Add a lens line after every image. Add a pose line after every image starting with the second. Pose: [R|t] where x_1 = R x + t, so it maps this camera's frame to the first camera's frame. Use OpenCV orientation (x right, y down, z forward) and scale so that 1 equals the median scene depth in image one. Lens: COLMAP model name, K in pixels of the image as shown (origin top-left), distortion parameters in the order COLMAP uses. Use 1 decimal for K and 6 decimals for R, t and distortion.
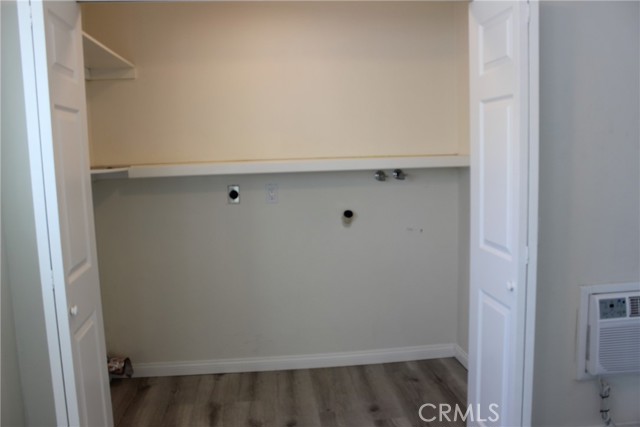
lens RADIAL K [[535.7, 0, 319.8], [0, 535.7, 212.8], [0, 0, 1]] dist [-0.154427, 0.149807]
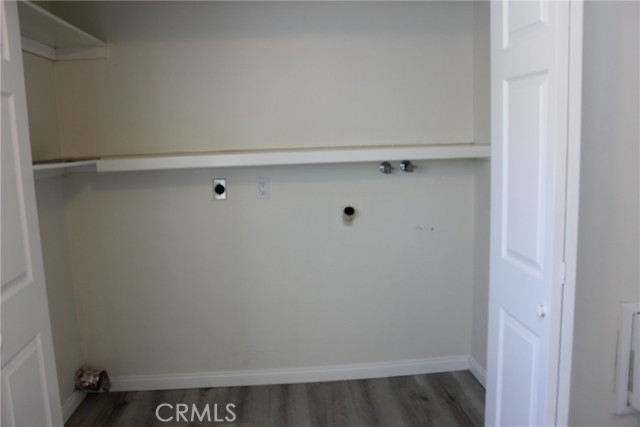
lens RADIAL K [[535.7, 0, 319.8], [0, 535.7, 212.8], [0, 0, 1]] dist [-0.154427, 0.149807]
pose [[0.999715, 0.001141, -0.023828, 0.026371], [-0.000538, 0.999680, 0.025303, -0.017906], [0.023849, -0.025283, 0.999396, 0.120448]]
